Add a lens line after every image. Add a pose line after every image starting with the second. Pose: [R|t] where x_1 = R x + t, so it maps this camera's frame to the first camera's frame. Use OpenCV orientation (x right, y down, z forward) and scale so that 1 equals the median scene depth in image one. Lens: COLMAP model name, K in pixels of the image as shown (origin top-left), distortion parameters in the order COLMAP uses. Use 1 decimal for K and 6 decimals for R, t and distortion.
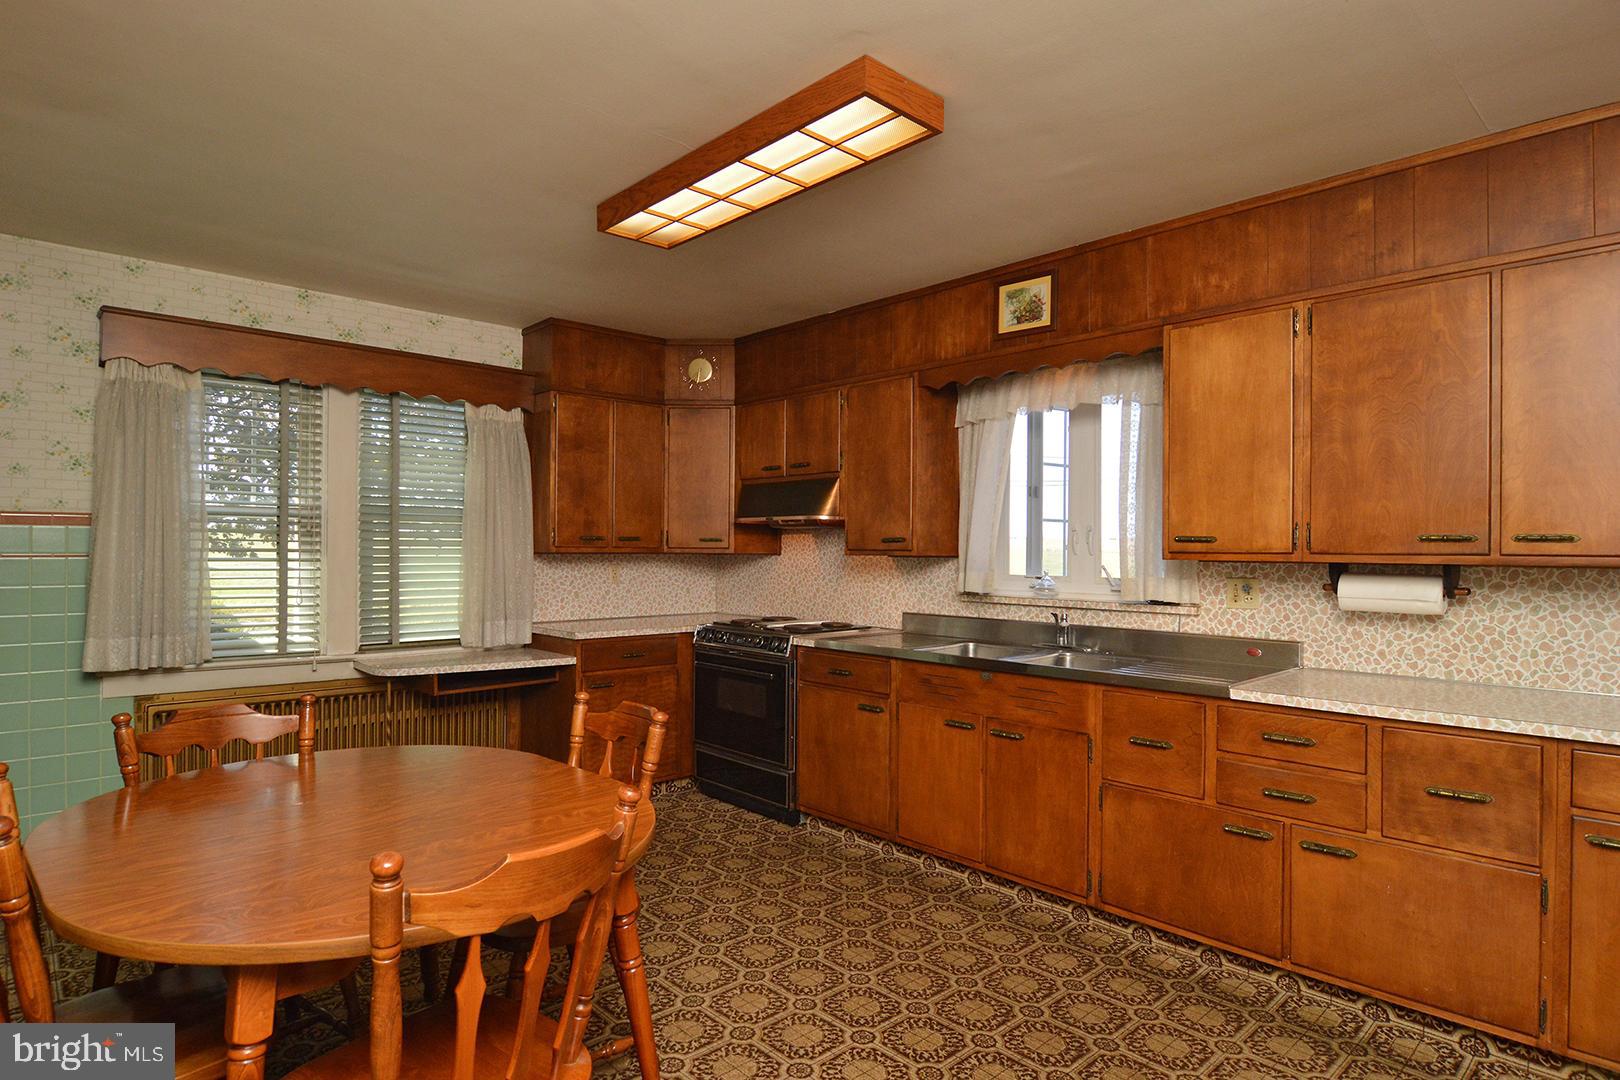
lens RADIAL K [[889.2, 0, 805.4], [0, 889.2, 545.6], [0, 0, 1]] dist [-0.011261, -0.006196]
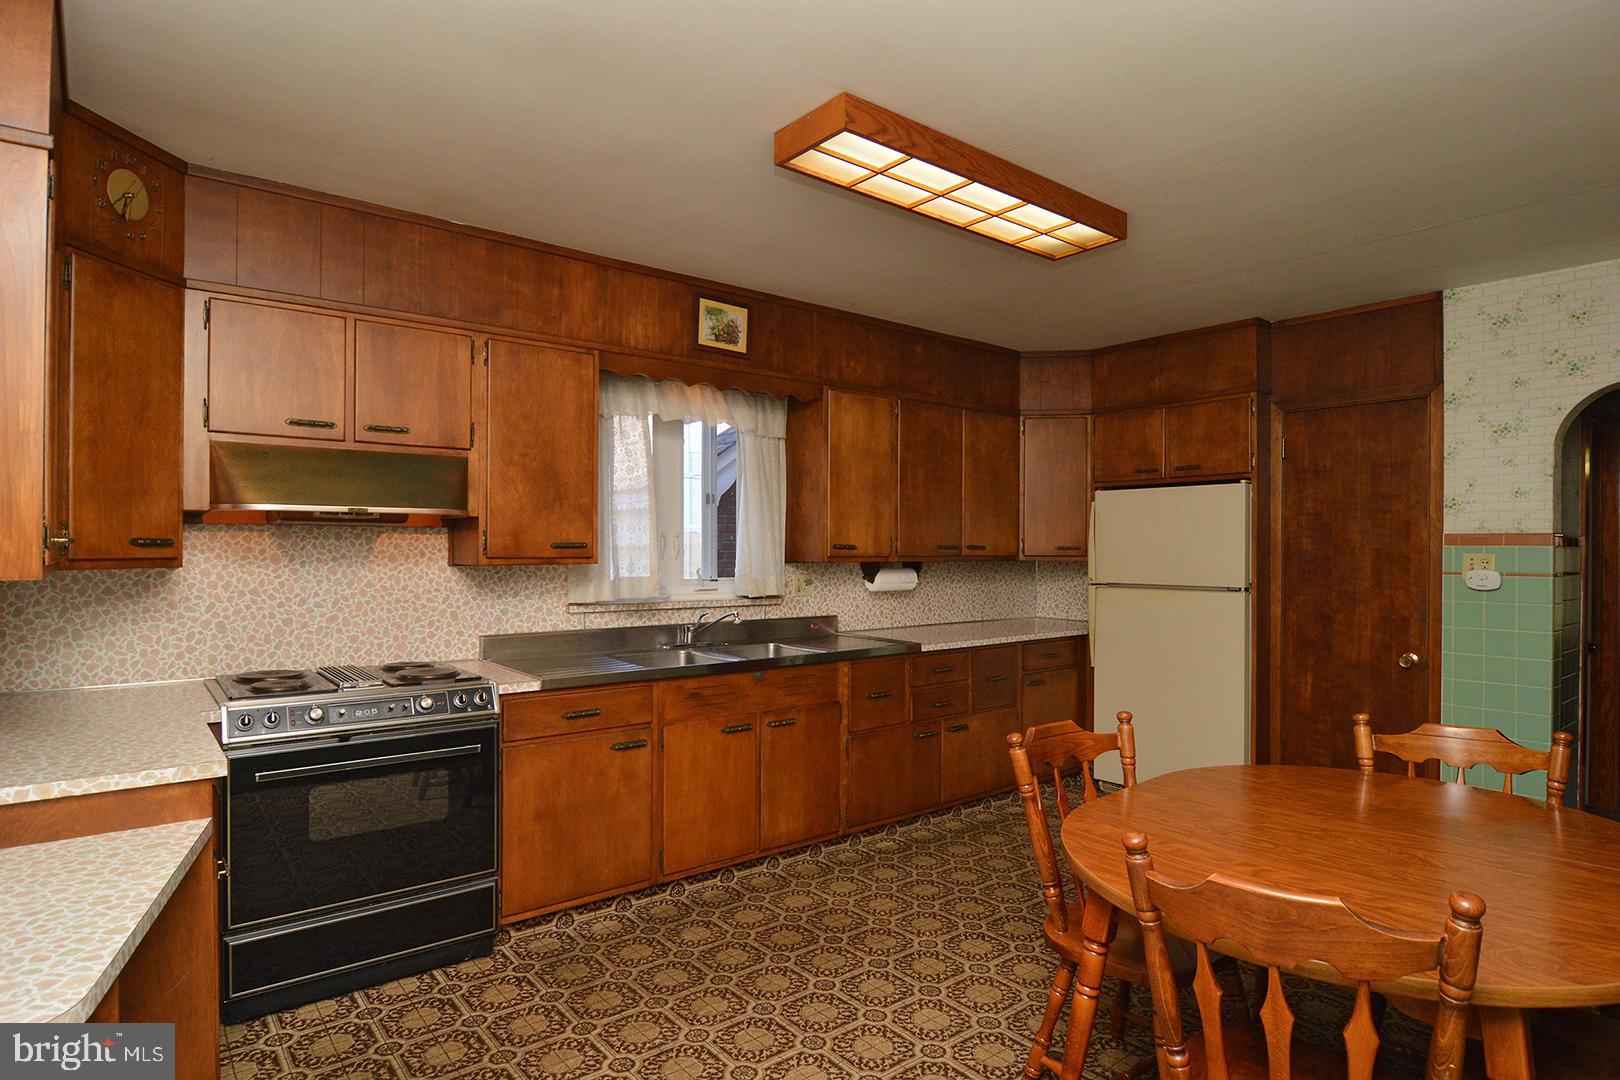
lens RADIAL K [[889.2, 0, 807.3], [0, 889.2, 546.3], [0, 0, 1]] dist [-0.011261, -0.006196]
pose [[0.058191, -0.008826, 0.998266, -0.834185], [-0.010794, 0.999897, 0.009470, -0.018252], [-0.998247, -0.011326, 0.058089, 0.857136]]
